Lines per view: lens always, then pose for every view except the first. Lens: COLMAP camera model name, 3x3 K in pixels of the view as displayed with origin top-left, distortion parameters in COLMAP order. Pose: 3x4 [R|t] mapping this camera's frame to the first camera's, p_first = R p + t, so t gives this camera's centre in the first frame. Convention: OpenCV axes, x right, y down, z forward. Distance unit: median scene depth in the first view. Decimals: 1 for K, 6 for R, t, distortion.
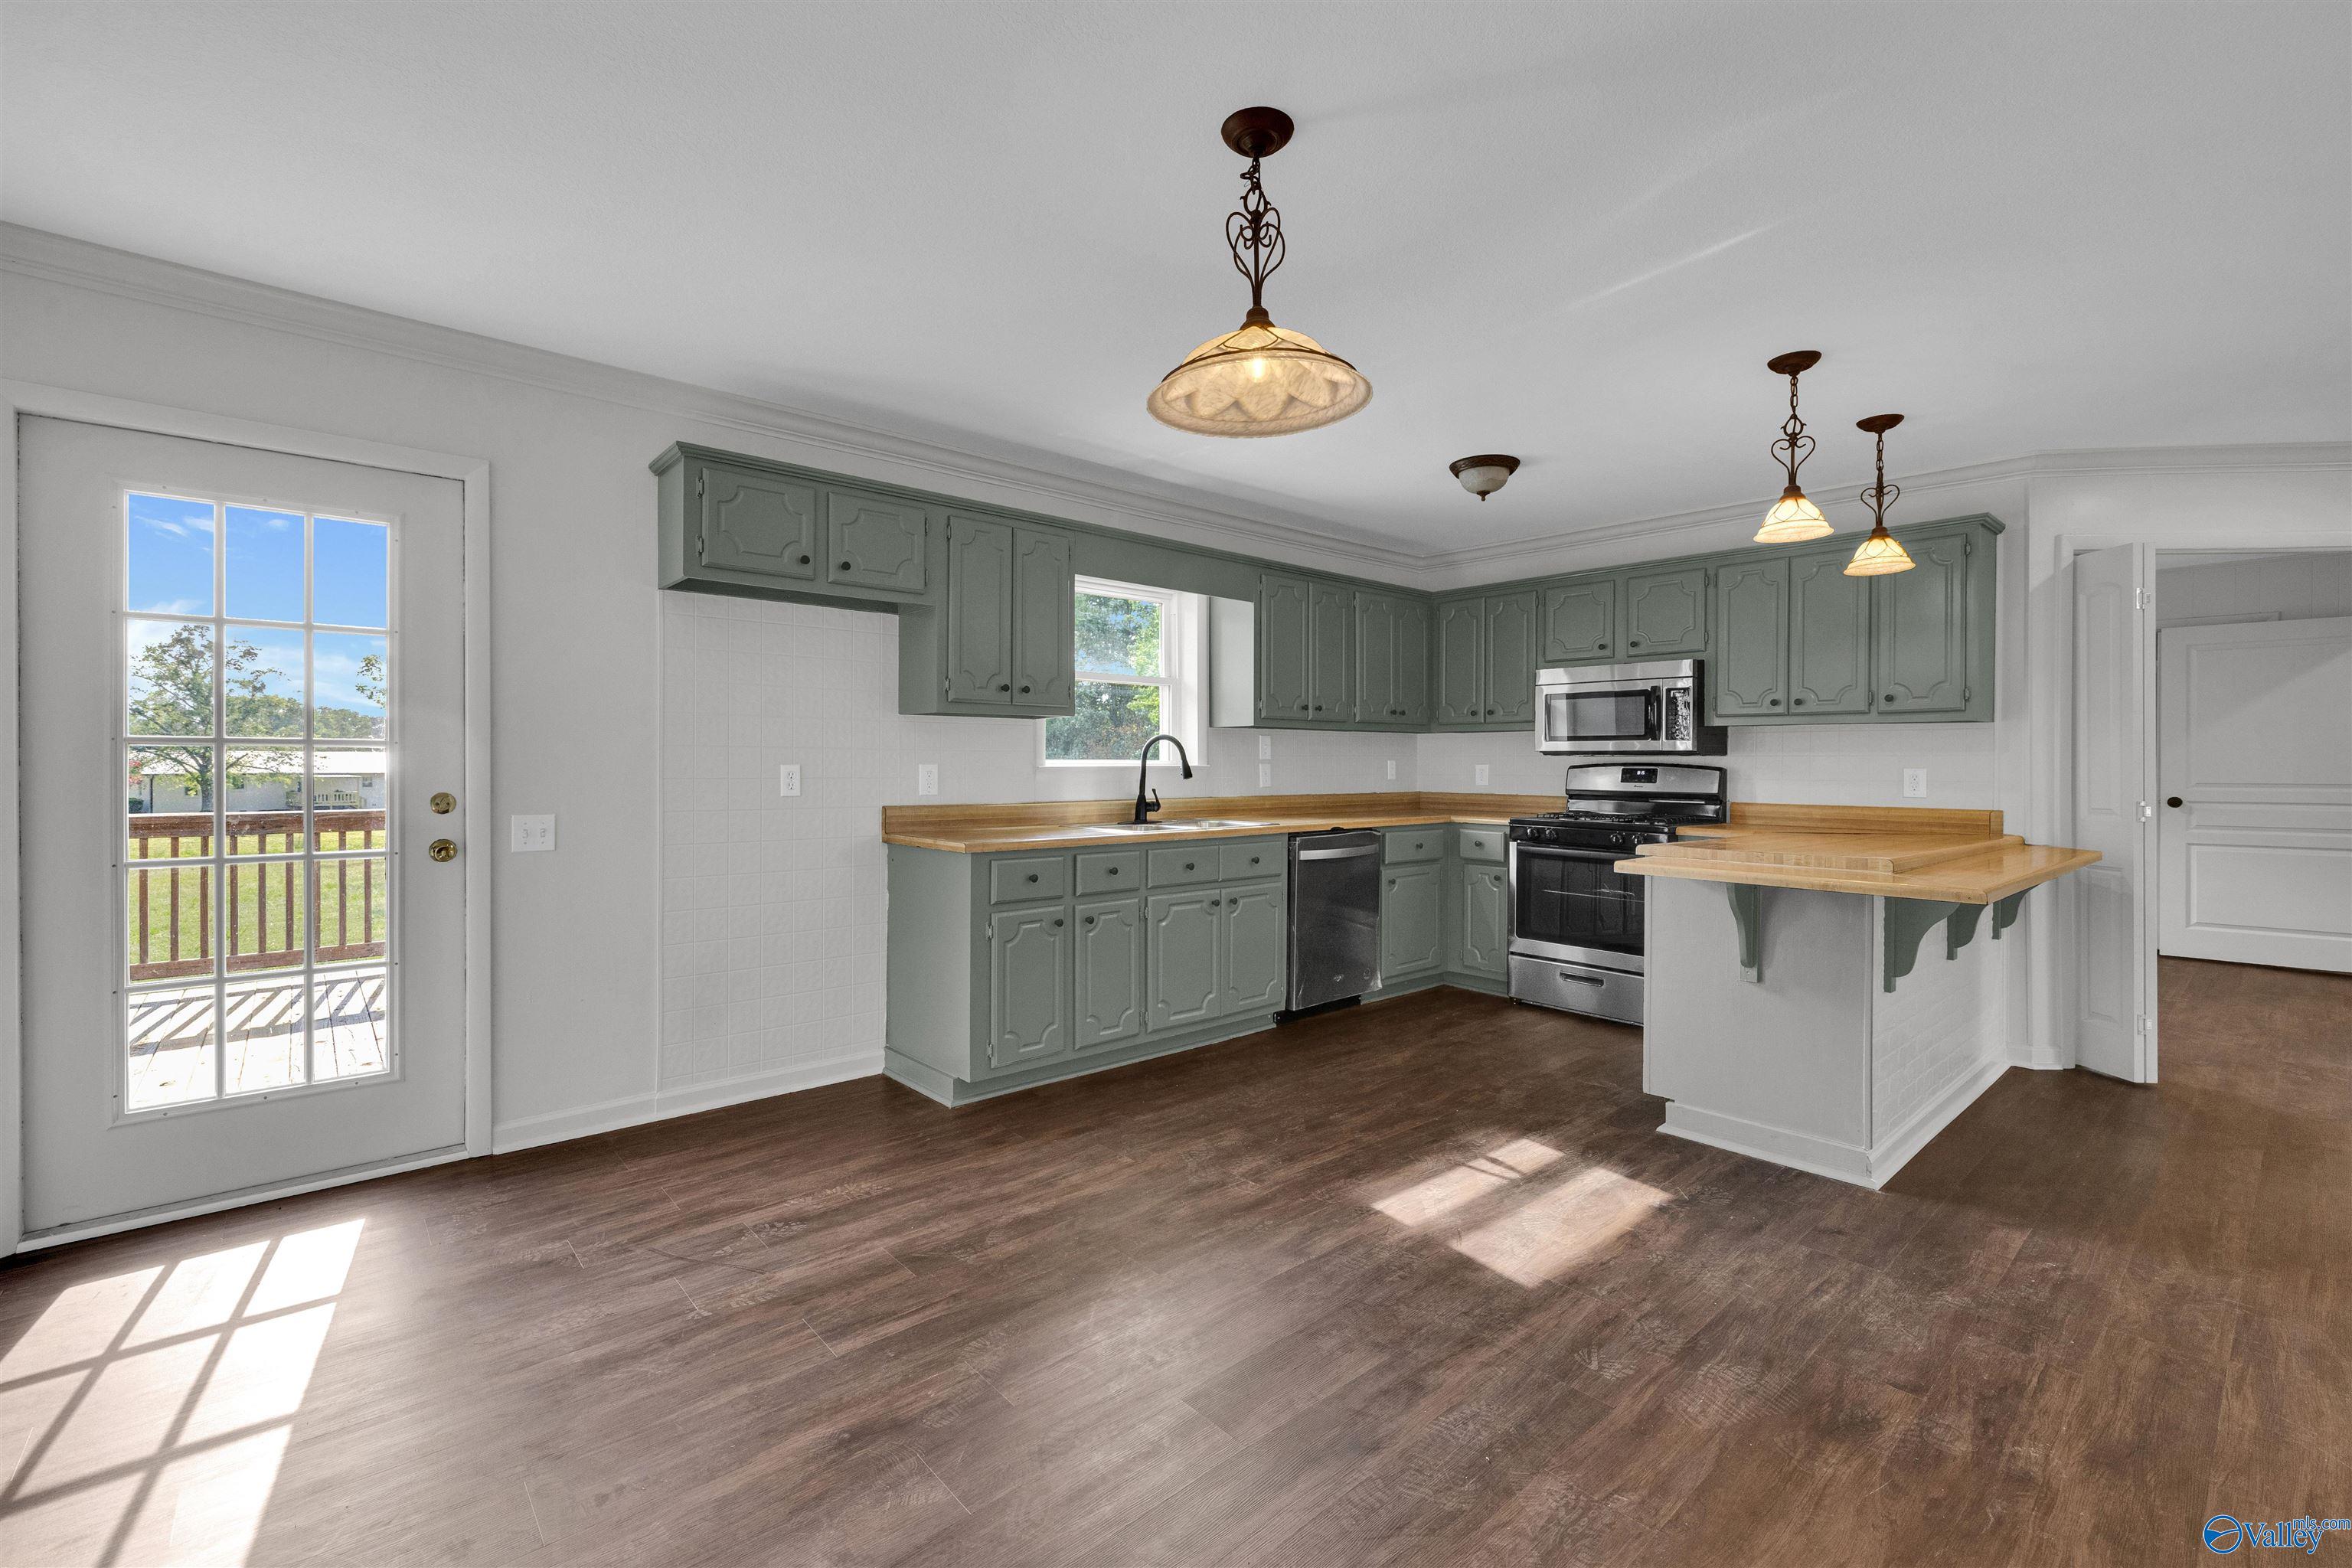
lens RADIAL K [[1000.1, 0, 1167.4], [0, 1000.1, 764.7], [0, 0, 1]] dist [0.000663, 0.000161]
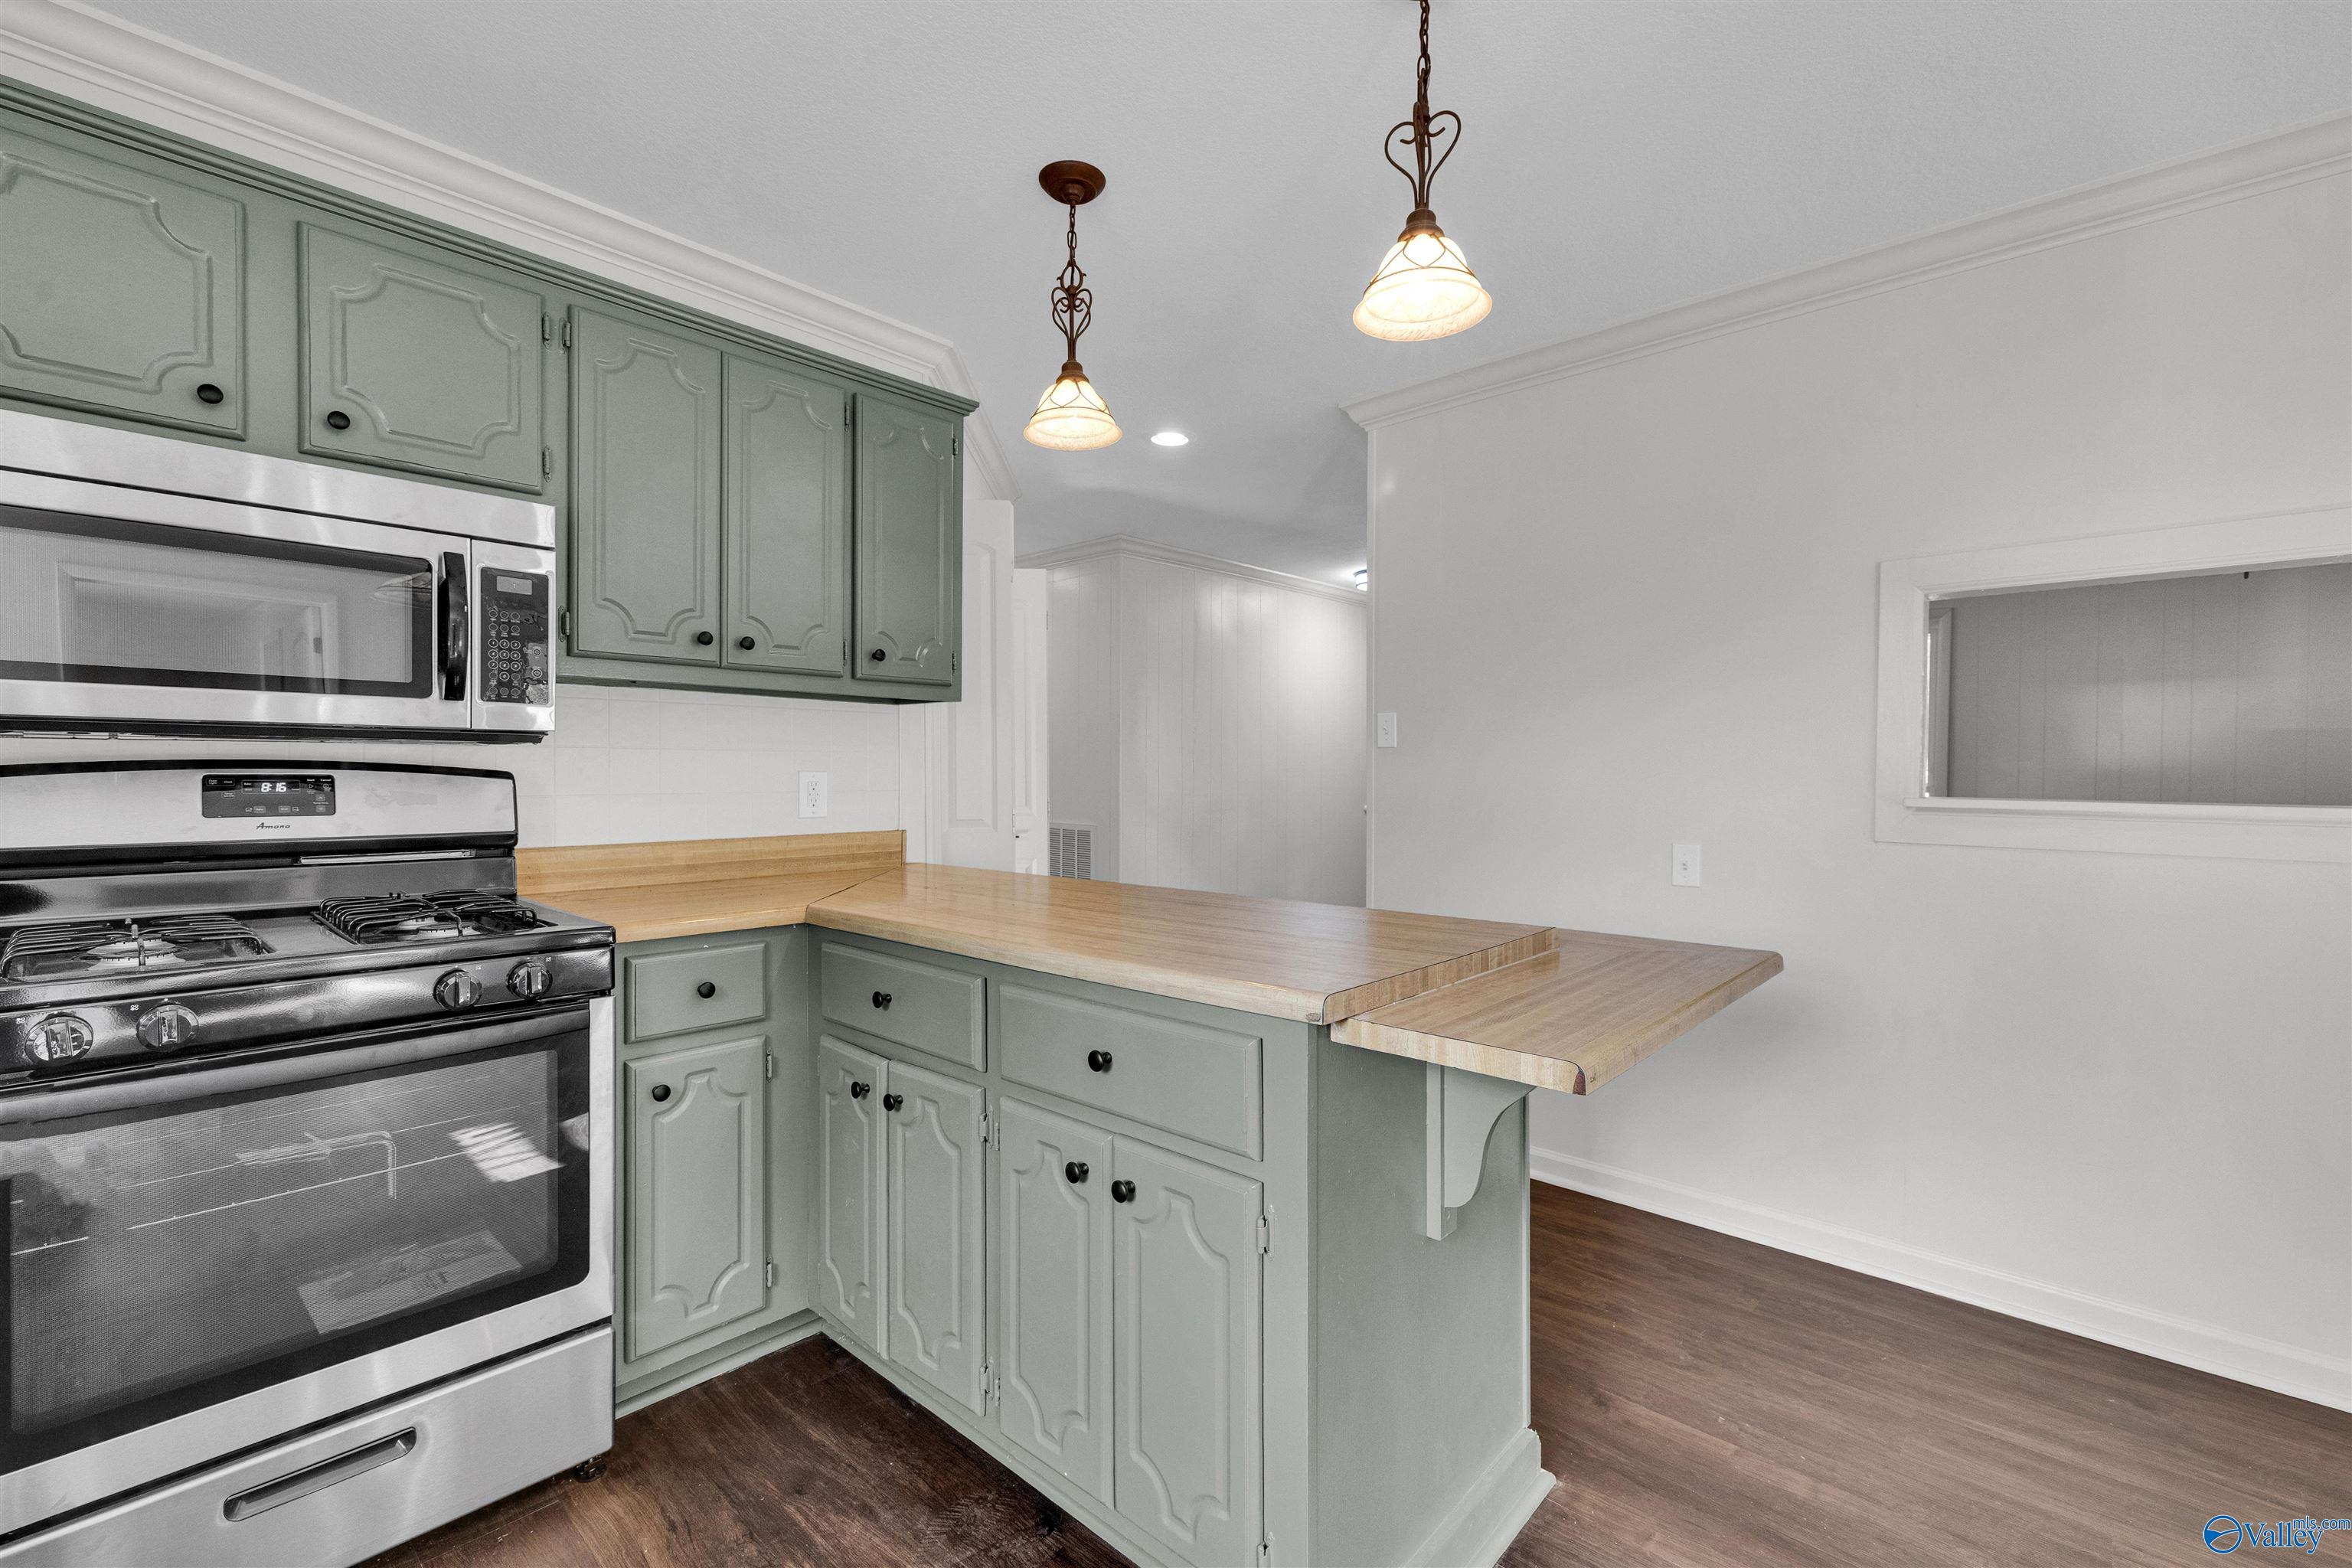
lens RADIAL K [[1006.4, 0, 1159.8], [0, 1006.4, 776.8], [0, 0, 1]] dist [-0.001880, -0.000103]
pose [[-0.111462, -0.014401, 0.993664, 0.094185], [-0.005002, 0.999890, 0.013930, -0.002538], [-0.993756, -0.003418, -0.111522, 0.844186]]
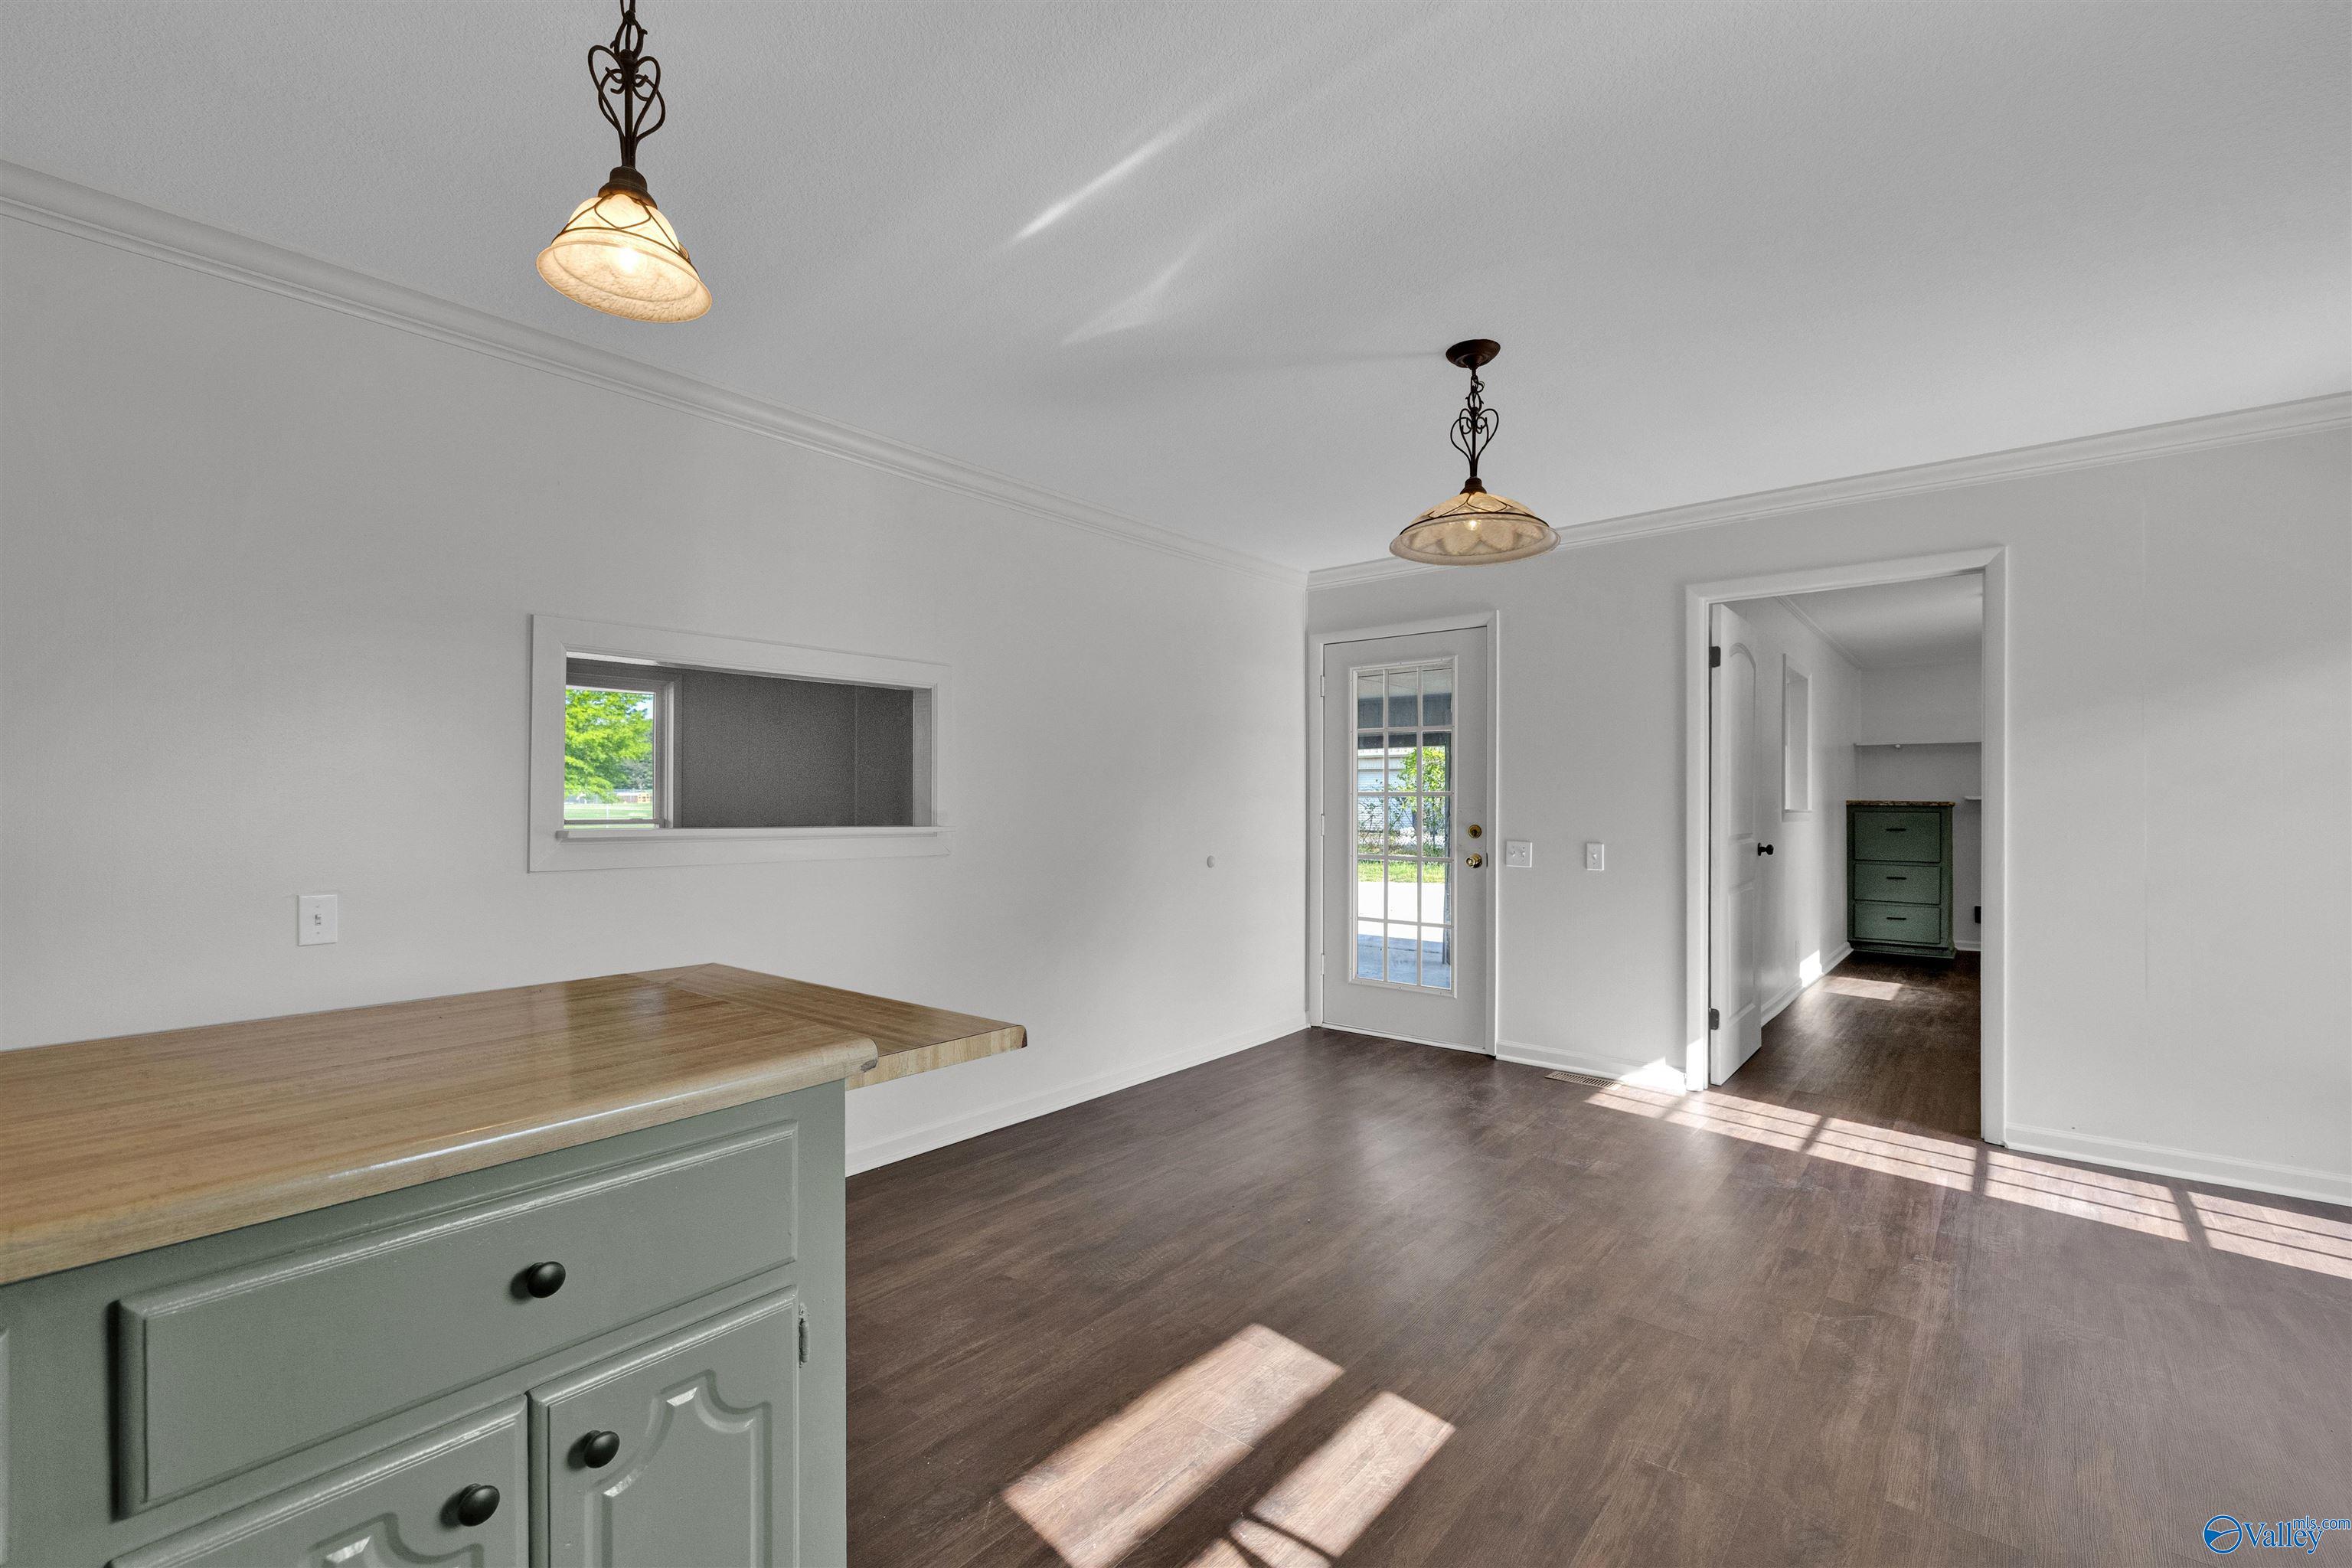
lens RADIAL K [[1006.6, 0, 1171.5], [0, 1006.6, 793.0], [0, 0, 1]] dist [-0.002891, -0.000284]
pose [[-0.987538, -0.008849, -0.157130, 0.324886], [-0.007286, 0.999918, -0.010518, -0.002844], [0.157211, -0.009242, -0.987522, 1.046556]]
